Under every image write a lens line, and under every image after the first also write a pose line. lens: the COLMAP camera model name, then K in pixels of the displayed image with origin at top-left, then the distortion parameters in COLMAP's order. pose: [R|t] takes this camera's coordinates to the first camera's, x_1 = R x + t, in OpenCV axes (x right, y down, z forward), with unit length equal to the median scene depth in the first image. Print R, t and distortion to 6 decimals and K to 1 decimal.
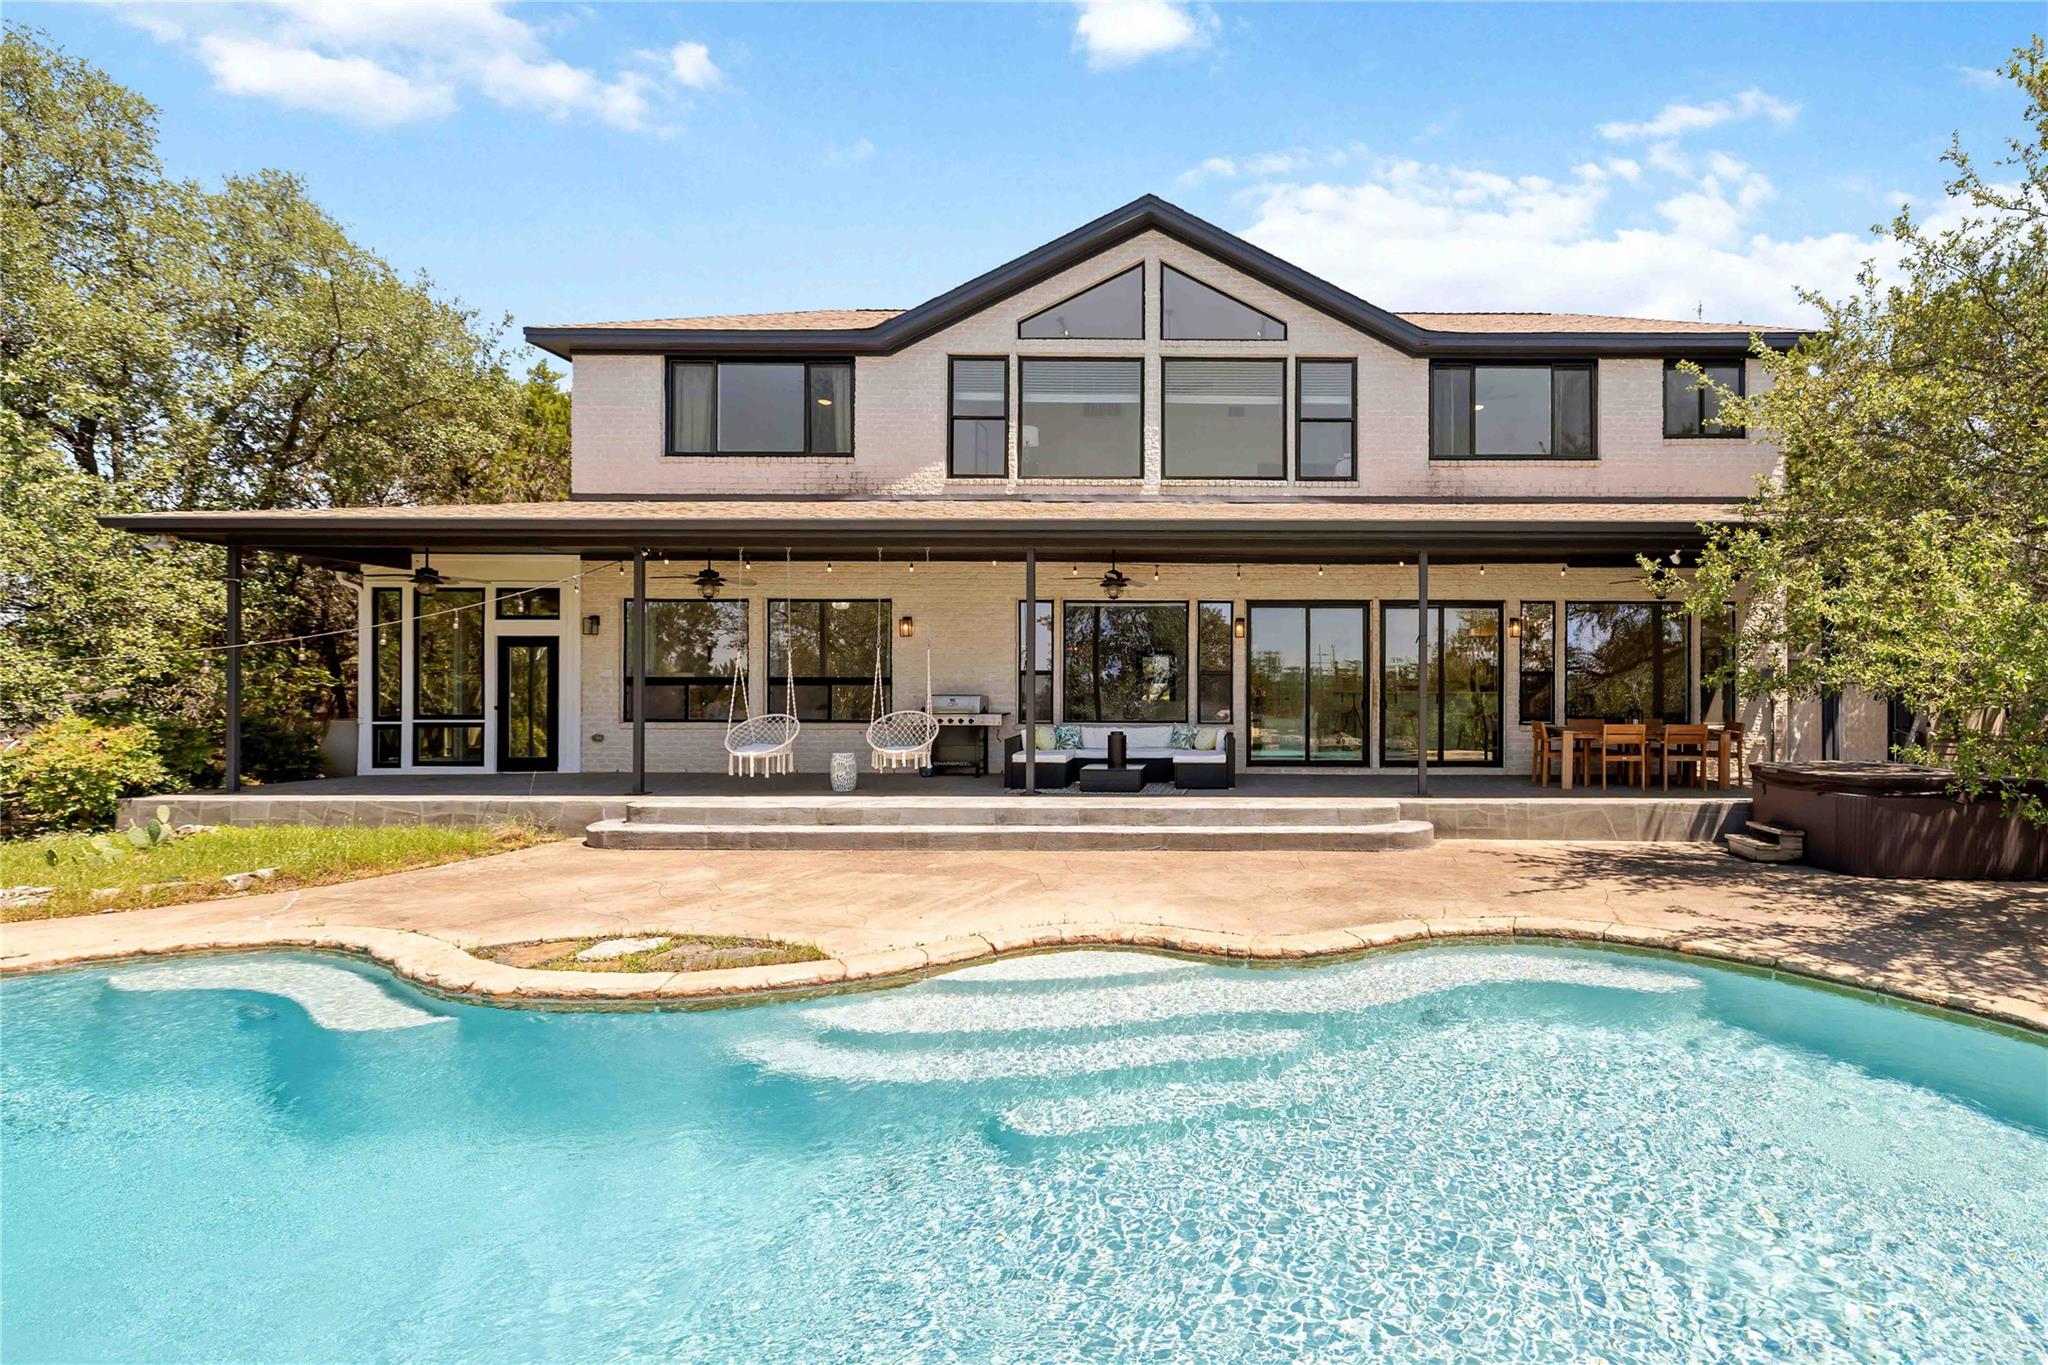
lens RADIAL K [[871.8, 0, 1064.8], [0, 871.8, 700.1], [0, 0, 1]] dist [-0.004583, -0.000982]
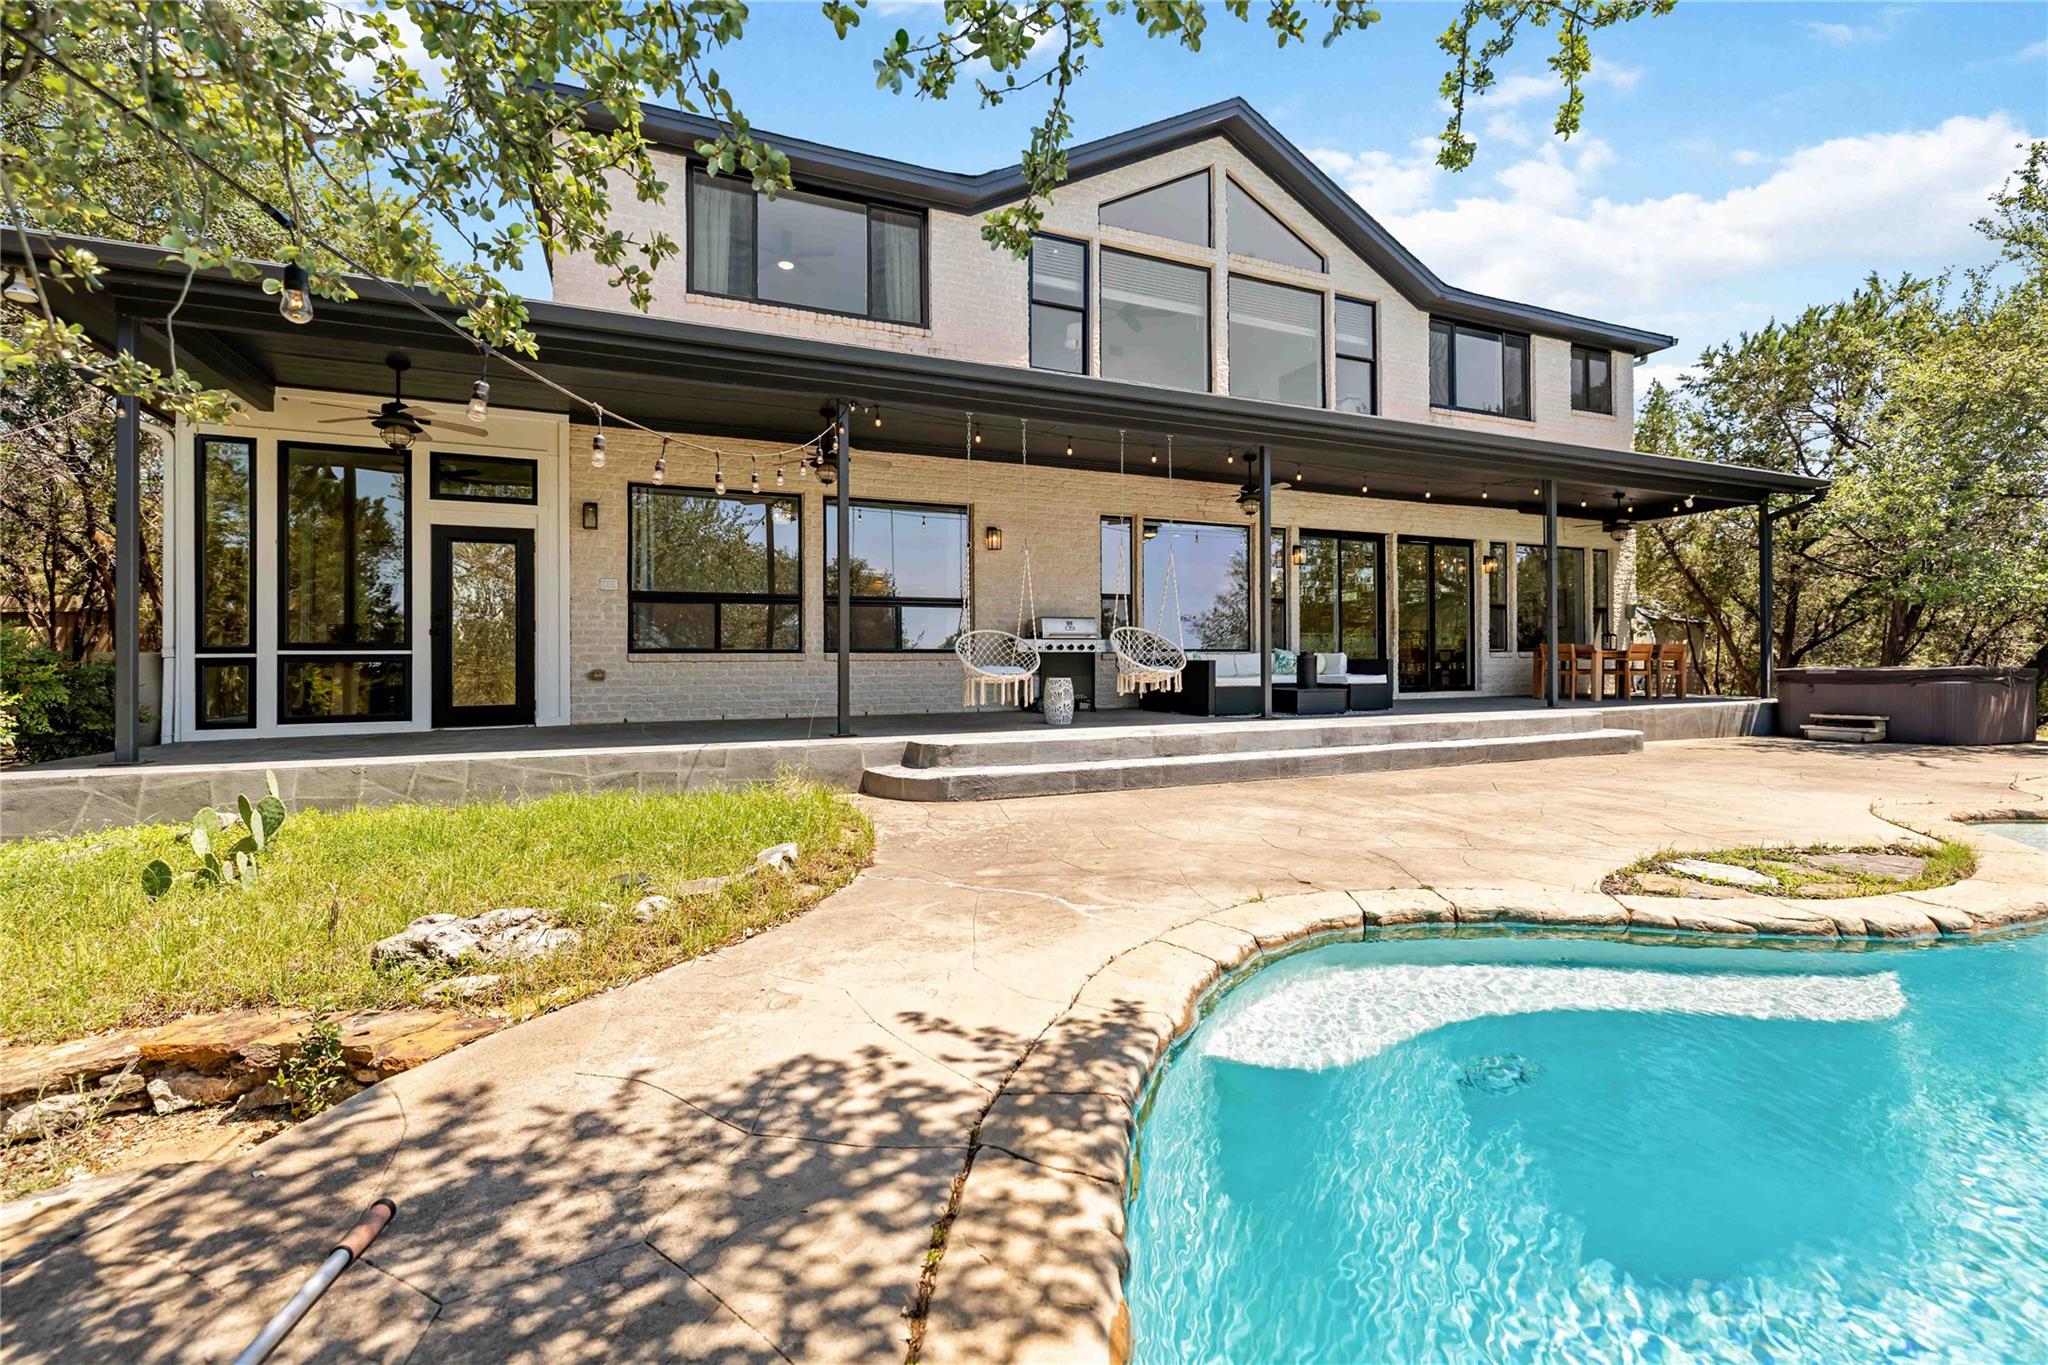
lens RADIAL K [[871.8, 0, 1010.9], [0, 871.8, 667.7], [0, 0, 1]] dist [-0.004583, -0.000982]
pose [[0.921081, -0.012139, 0.389183, -0.502779], [0.011187, 0.999926, 0.004712, 0.037920], [-0.389211, 0.000013, 0.921149, 0.213276]]
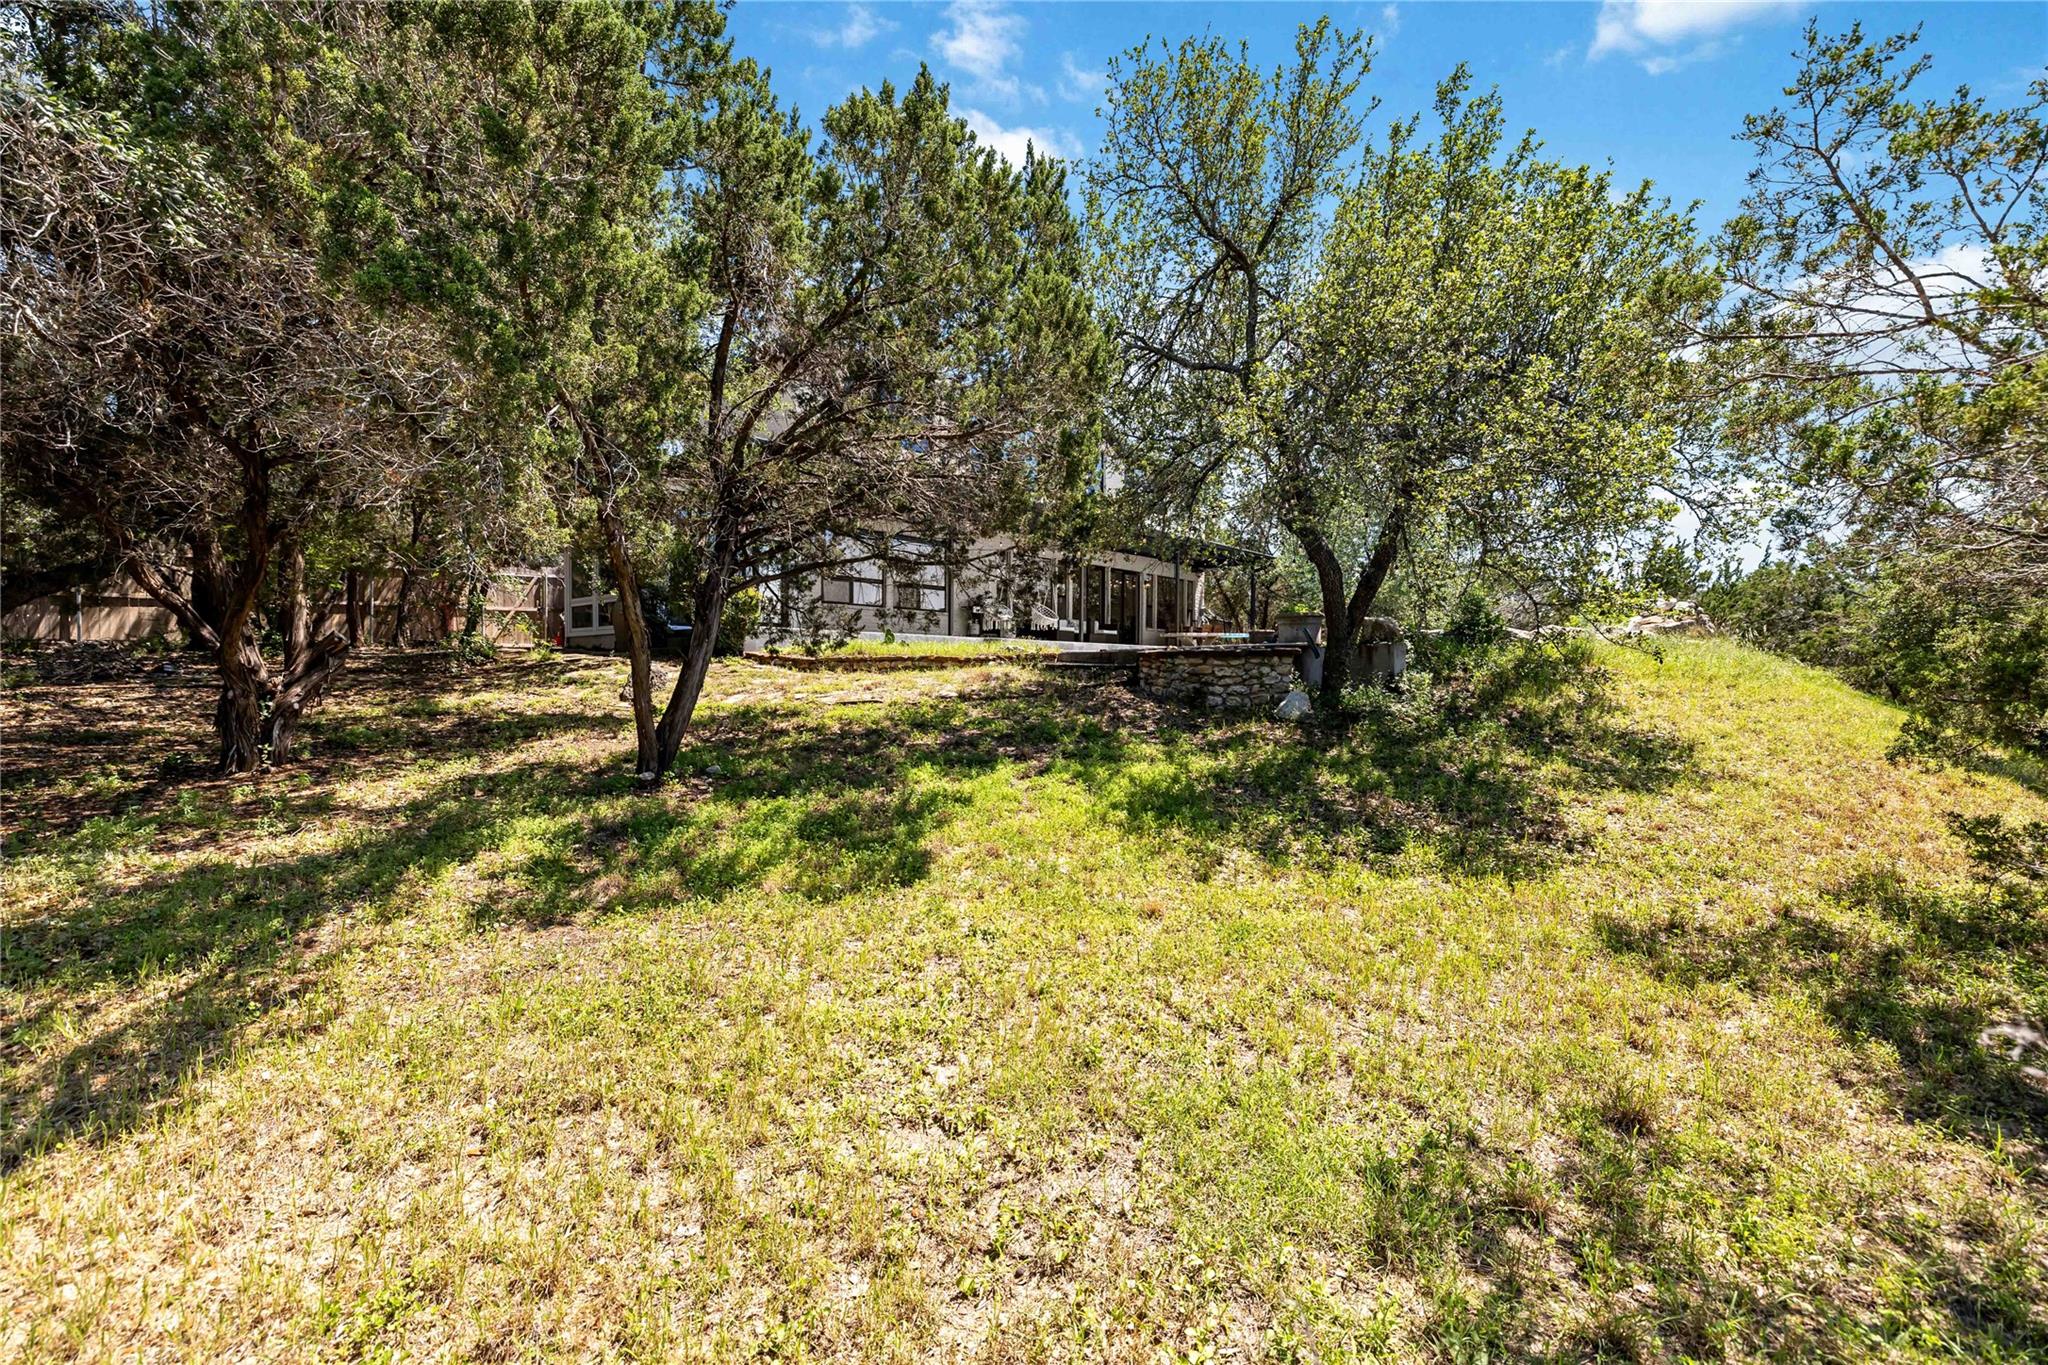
lens RADIAL K [[871.8, 0, 1028.6], [0, 871.8, 681.3], [0, 0, 1]] dist [-0.004583, -0.000982]
pose [[0.662784, -0.011079, 0.748729, -1.547418], [0.005303, 0.999935, 0.010101, 0.159027], [-0.748792, -0.002725, 0.662800, -0.351691]]
